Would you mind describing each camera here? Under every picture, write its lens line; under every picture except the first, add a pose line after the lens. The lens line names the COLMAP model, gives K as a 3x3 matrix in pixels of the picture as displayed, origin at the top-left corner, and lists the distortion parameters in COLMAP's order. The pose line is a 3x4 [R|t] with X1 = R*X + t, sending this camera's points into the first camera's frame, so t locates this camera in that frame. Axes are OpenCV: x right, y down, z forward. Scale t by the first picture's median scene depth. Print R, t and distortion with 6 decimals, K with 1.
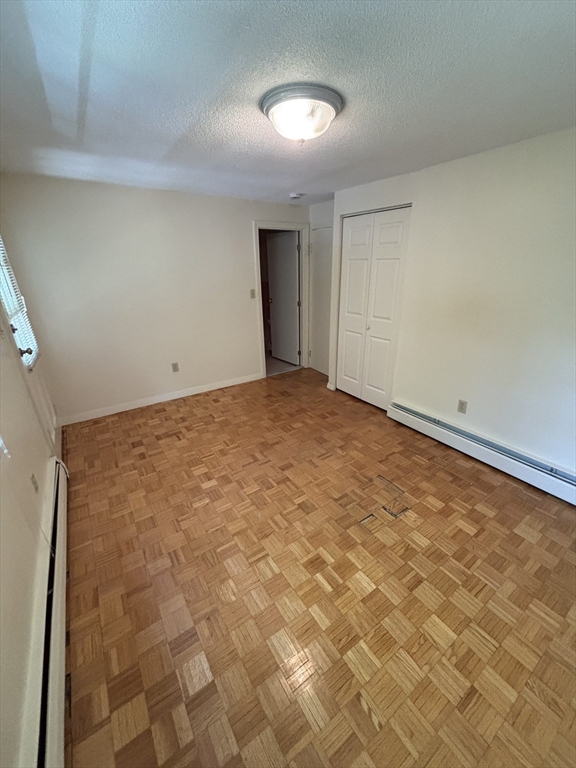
lens RADIAL K [[302.8, 0, 288.0], [0, 302.8, 384.0], [0, 0, 1]] dist [0.000089, 0.000296]
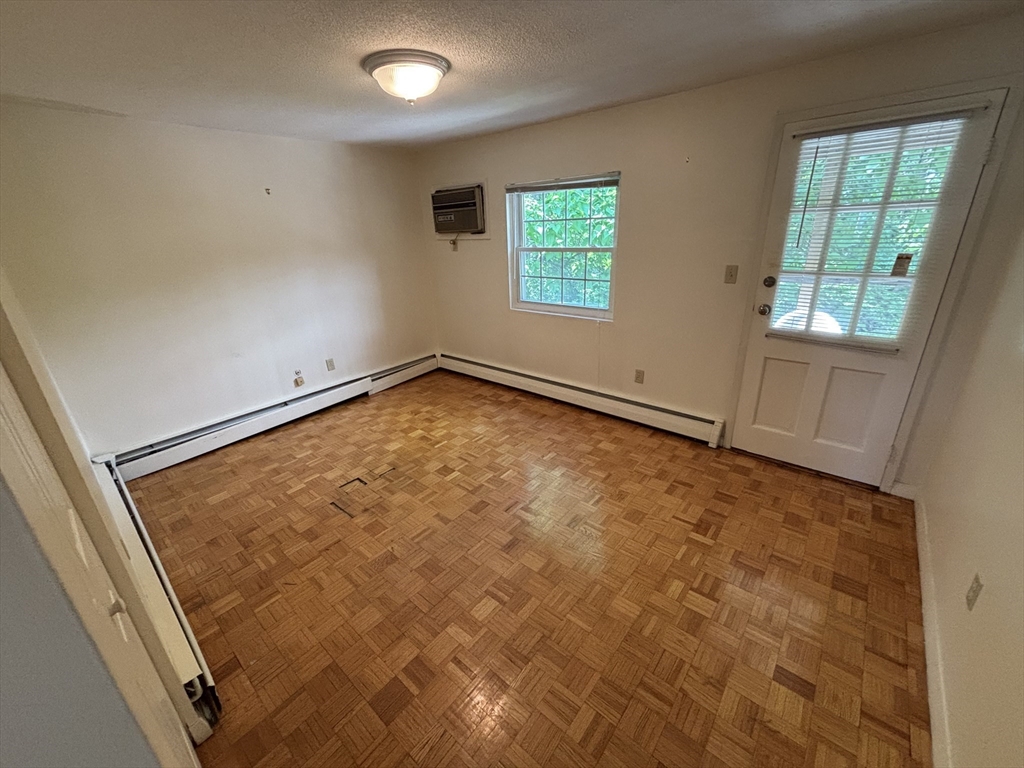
lens RADIAL K [[403.7, 0, 508.8], [0, 403.7, 379.1], [0, 0, 1]] dist [0.000089, 0.000296]
pose [[-0.962091, 0.148812, -0.228550, 0.084968], [-0.044293, 0.741633, 0.669342, -0.506867], [0.269107, 0.654092, -0.706927, 1.263732]]
